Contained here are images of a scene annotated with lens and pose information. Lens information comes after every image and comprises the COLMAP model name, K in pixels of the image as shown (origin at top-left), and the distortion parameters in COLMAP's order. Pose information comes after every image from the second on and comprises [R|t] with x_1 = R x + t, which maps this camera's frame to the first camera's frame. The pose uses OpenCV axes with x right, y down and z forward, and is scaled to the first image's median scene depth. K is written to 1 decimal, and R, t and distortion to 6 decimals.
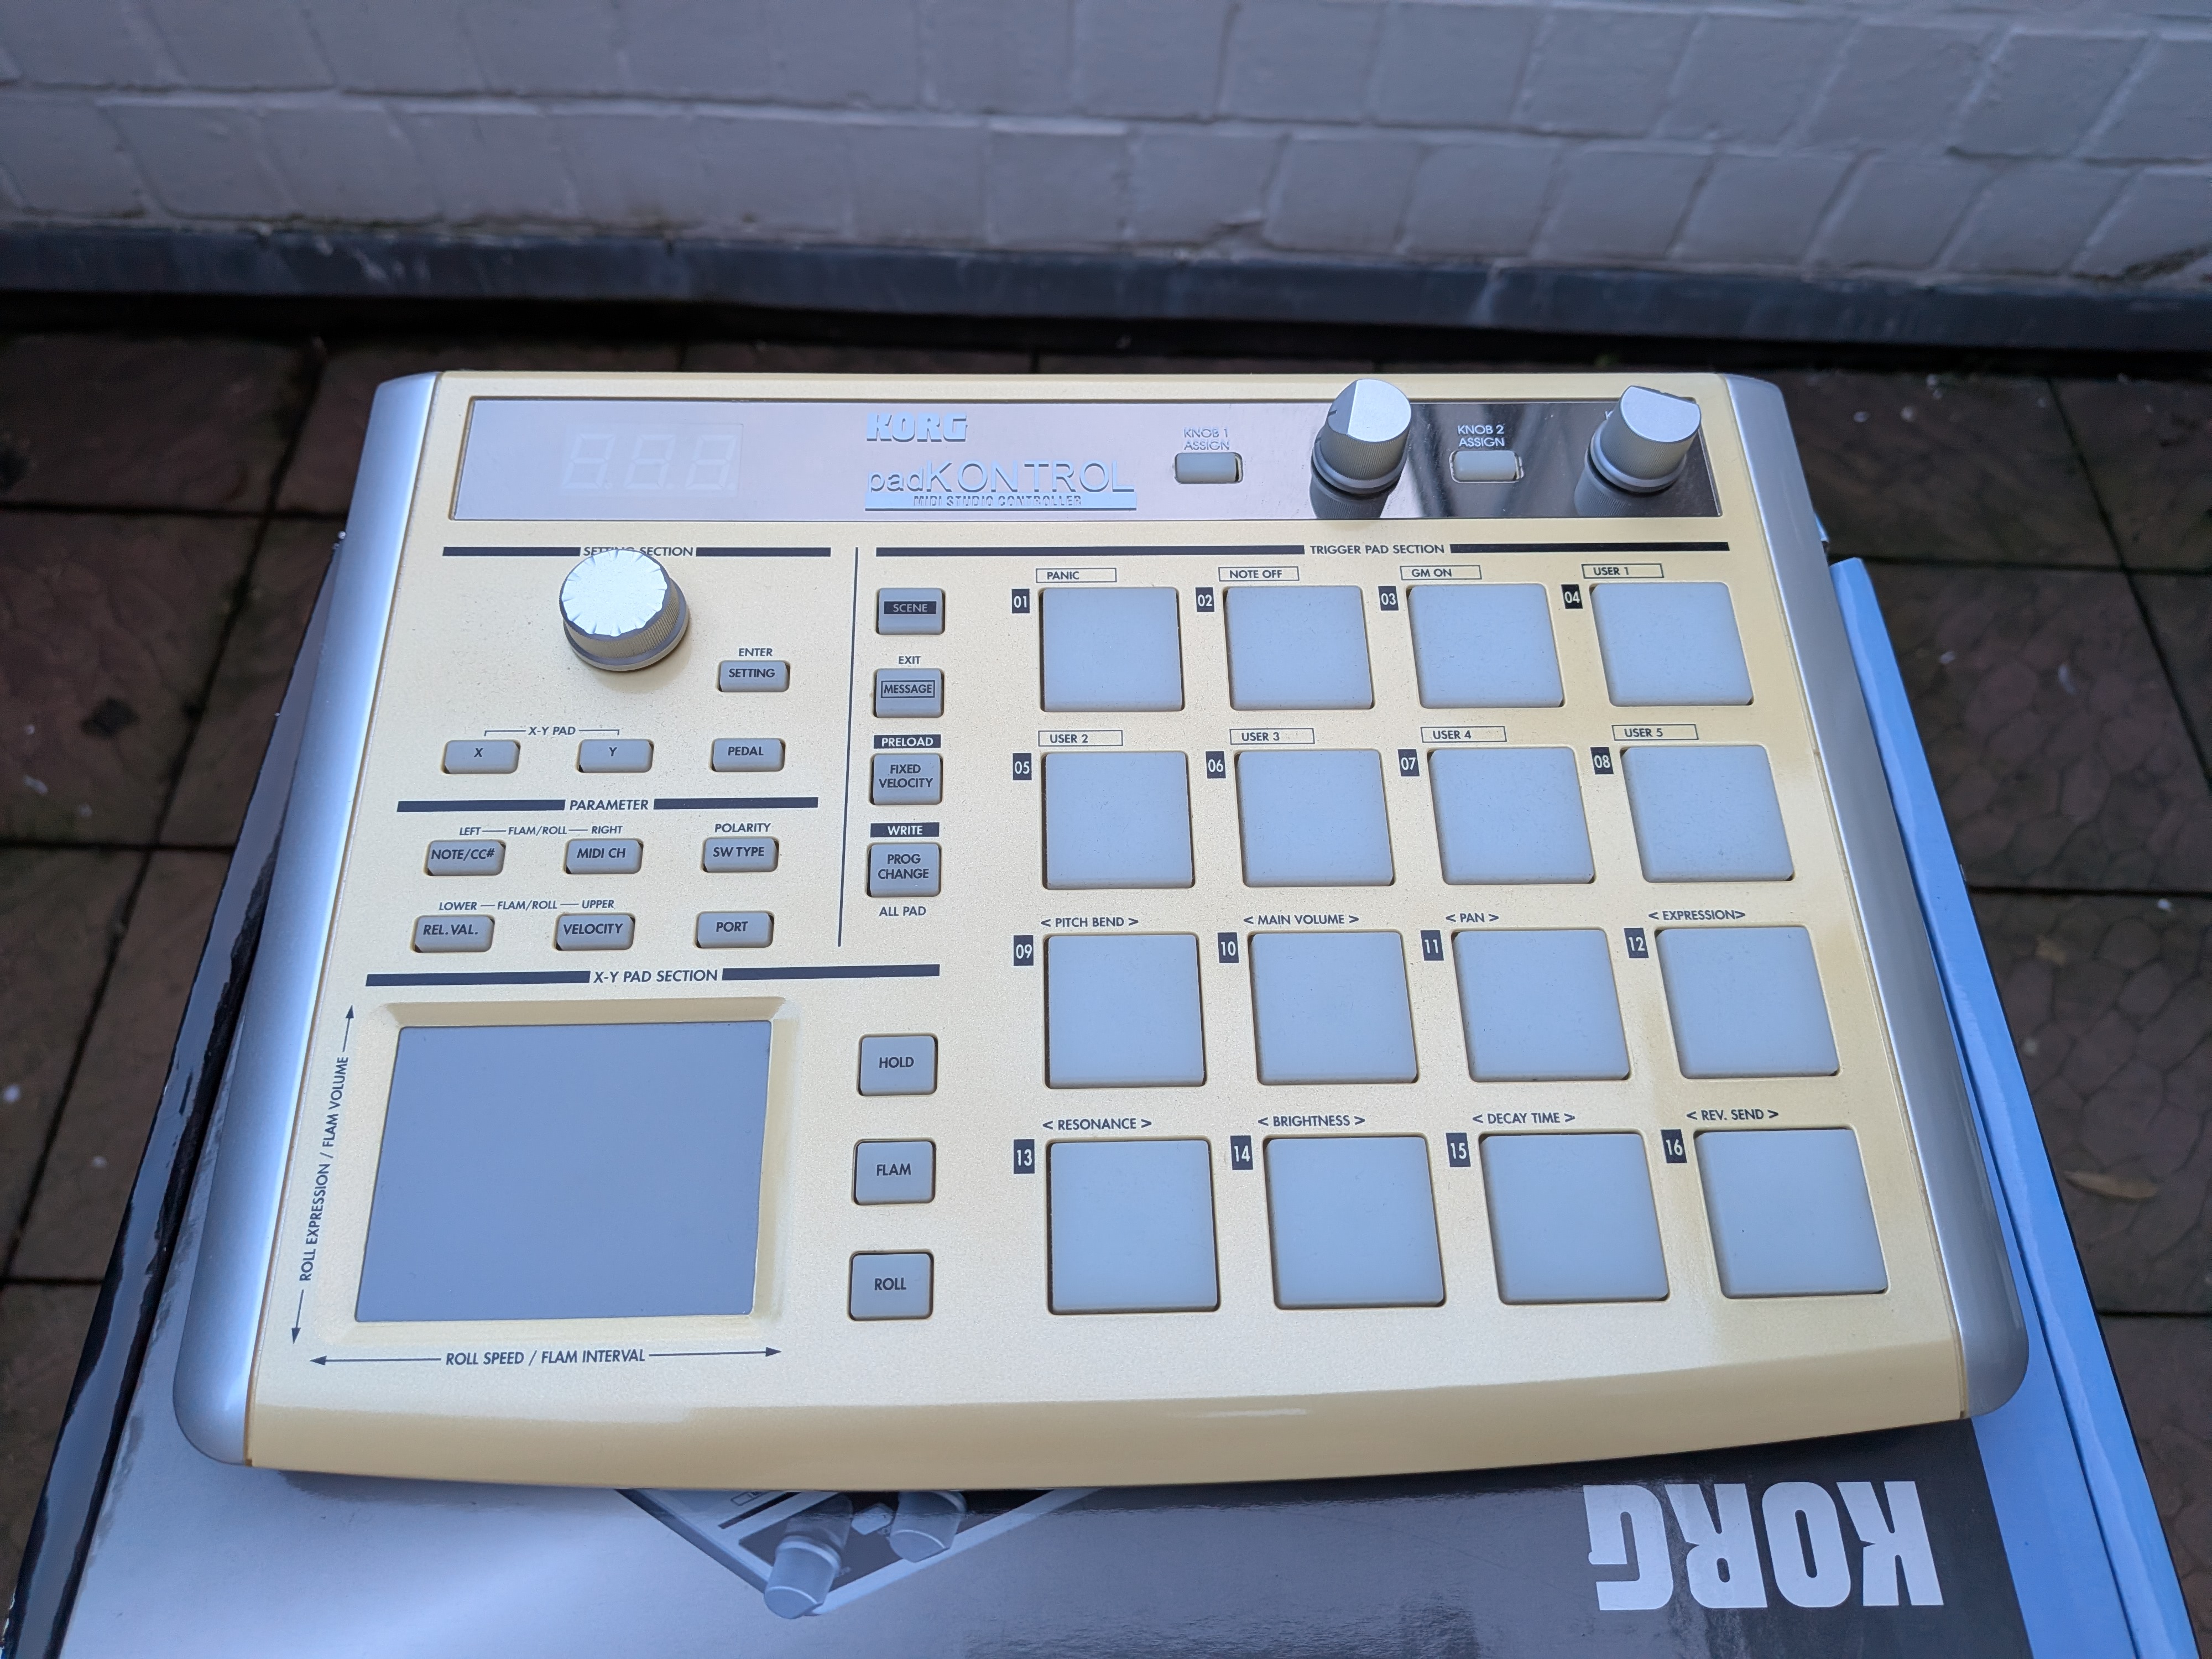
lens RADIAL K [[1622.7, 0, 1106.0], [0, 1622.7, 829.5], [0, 0, 1]] dist [-0.030046, 0.001623]
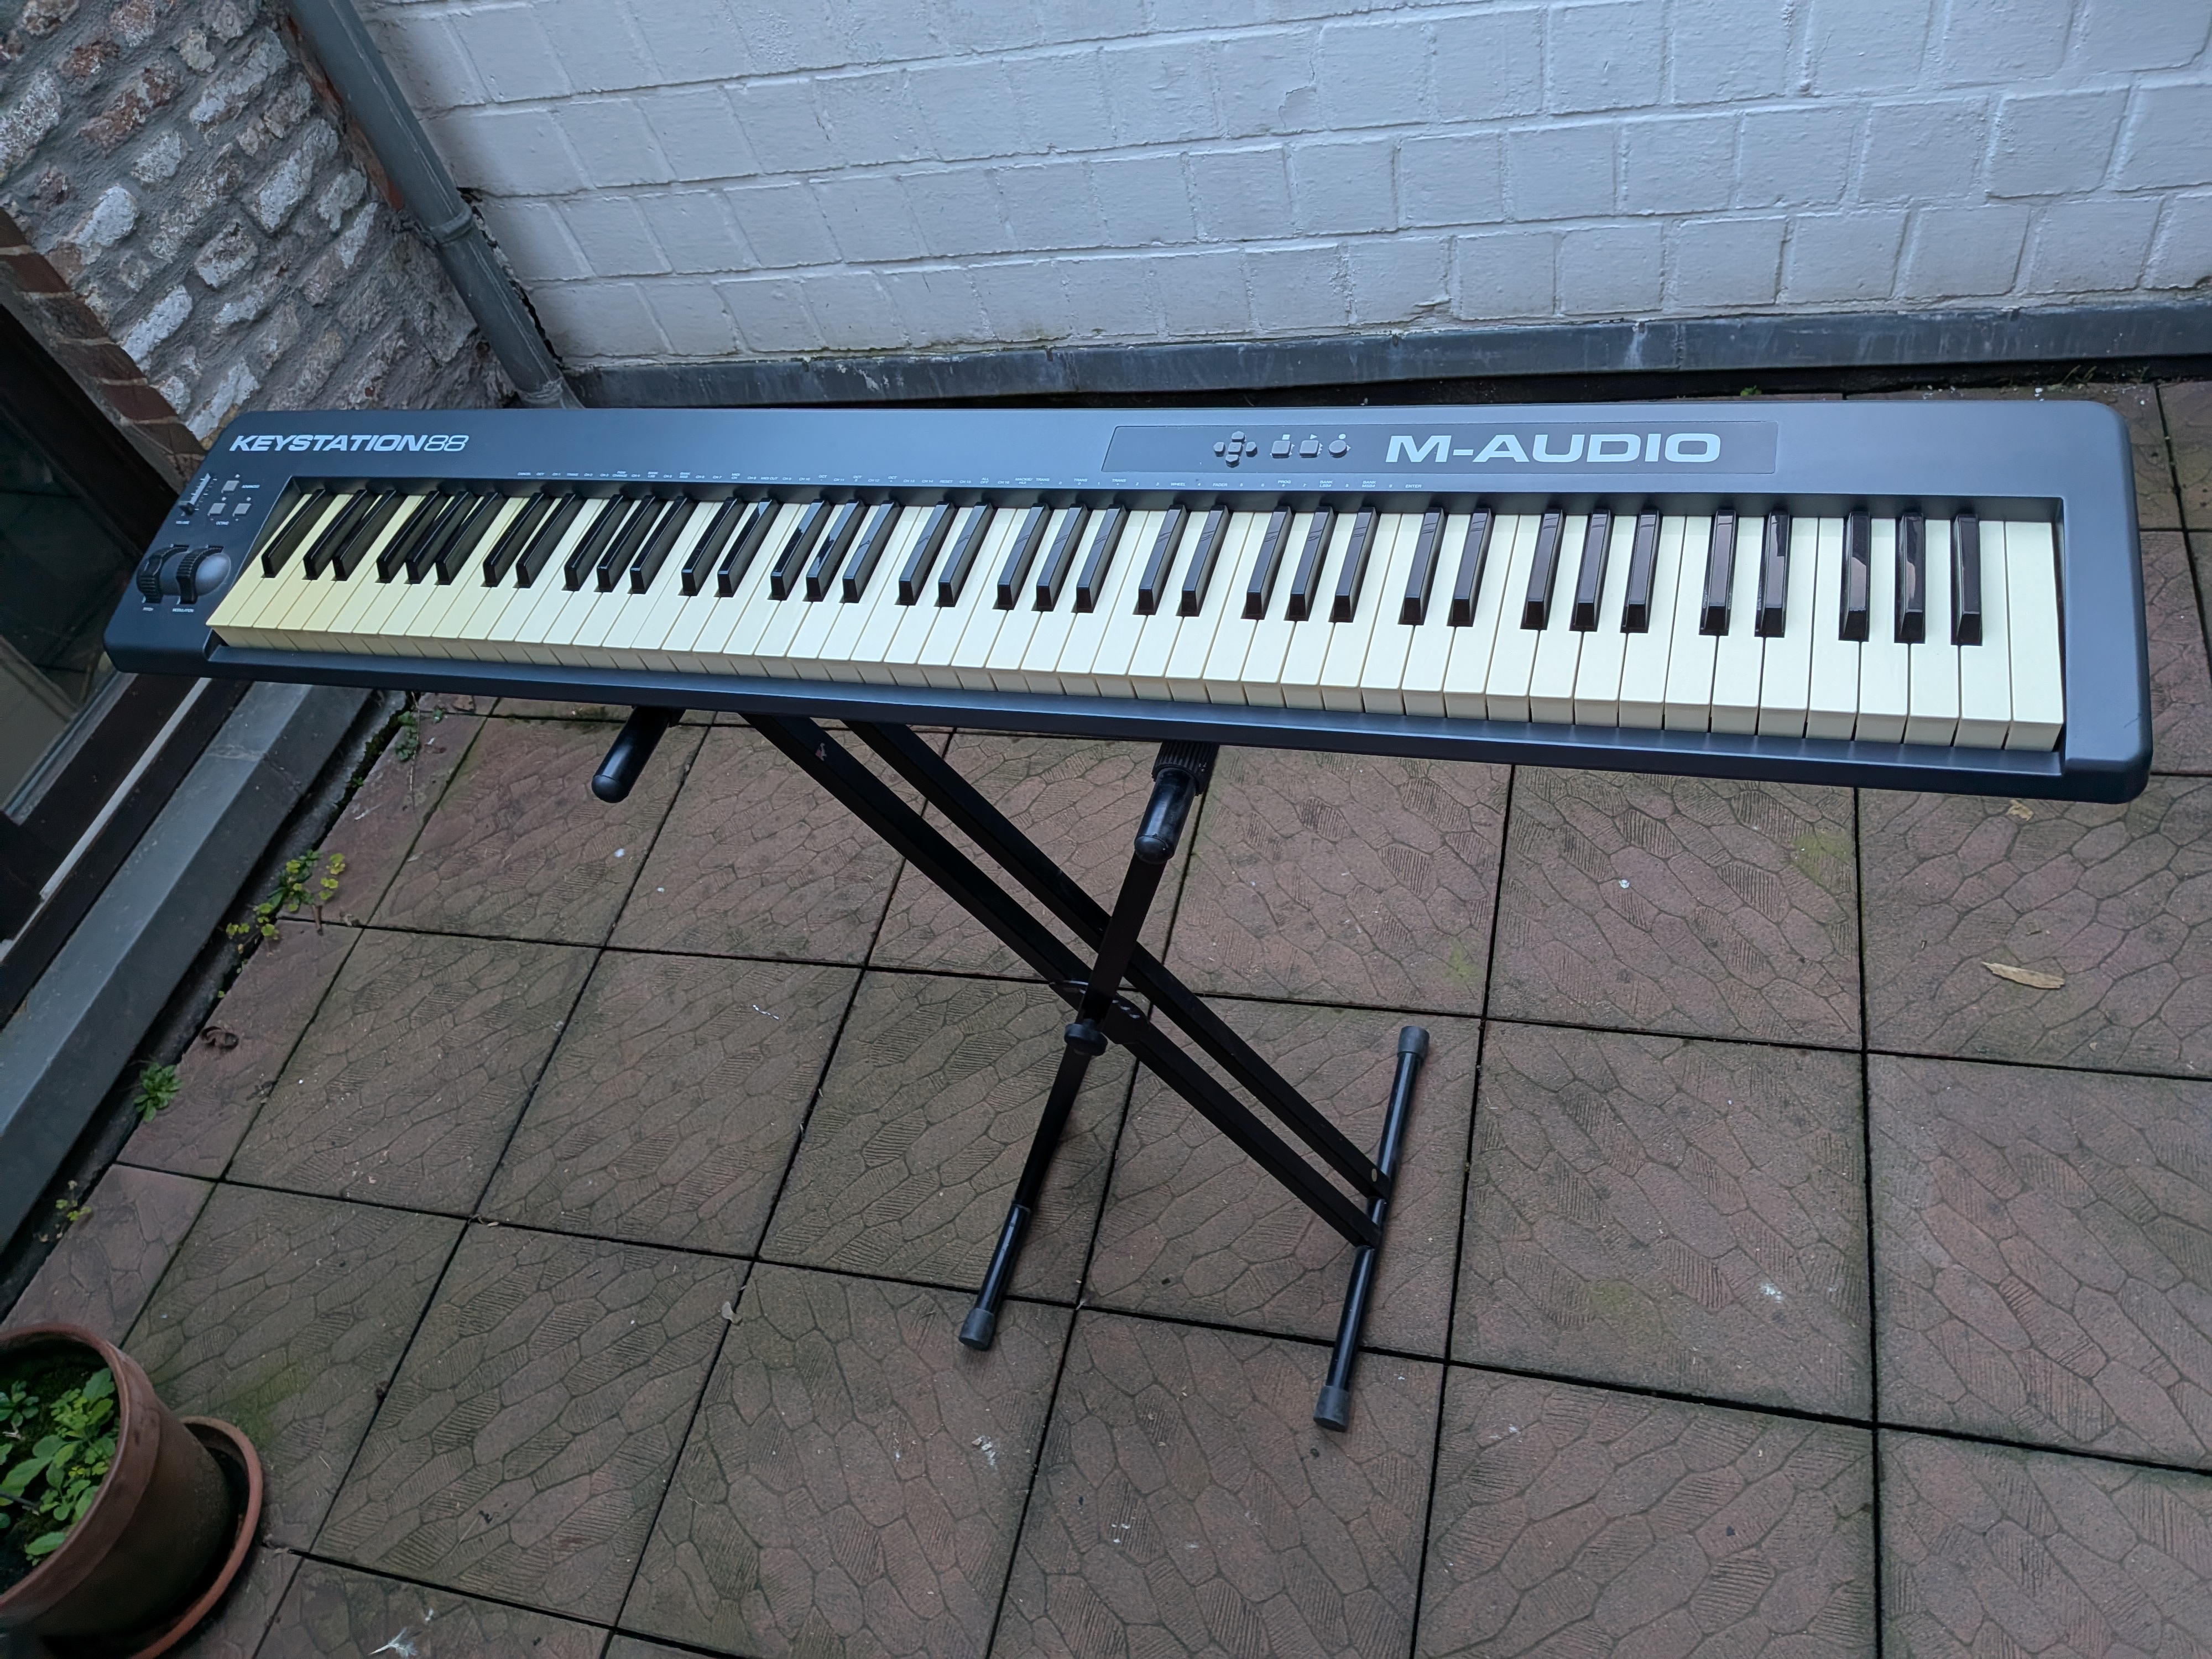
lens RADIAL K [[1525.7, 0, 1148.3], [0, 1525.7, 870.3], [0, 0, 1]] dist [0.005246, -0.027525]
pose [[0.950249, 0.031280, -0.309916, 0.281680], [-0.051363, 0.997060, -0.056855, 0.200654], [0.307227, 0.069945, 0.949062, -0.290227]]
